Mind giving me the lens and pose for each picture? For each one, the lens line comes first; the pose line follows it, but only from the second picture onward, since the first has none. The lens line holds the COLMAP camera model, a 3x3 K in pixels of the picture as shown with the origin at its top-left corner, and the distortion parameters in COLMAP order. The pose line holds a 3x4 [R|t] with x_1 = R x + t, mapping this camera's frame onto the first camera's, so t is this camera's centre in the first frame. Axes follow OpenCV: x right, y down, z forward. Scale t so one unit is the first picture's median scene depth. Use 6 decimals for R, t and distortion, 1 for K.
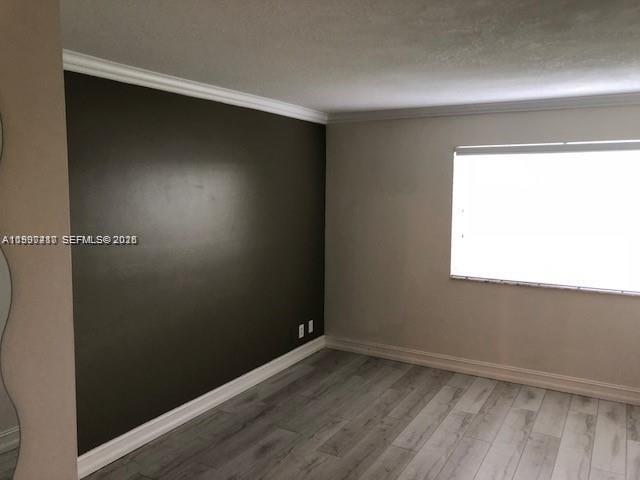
lens RADIAL K [[528.8, 0, 320.0], [0, 528.8, 240.0], [0, 0, 1]] dist [0.086554, -0.105332]
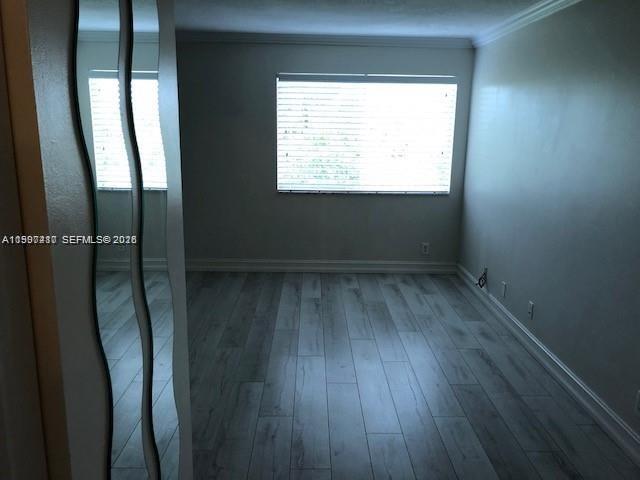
lens RADIAL K [[528.8, 0, 320.0], [0, 528.8, 240.0], [0, 0, 1]] dist [0.086554, -0.105332]
pose [[0.863717, -0.108890, 0.492072, -0.281951], [0.041894, 0.988513, 0.145213, 0.012701], [-0.502232, -0.104808, 0.858358, -0.039005]]
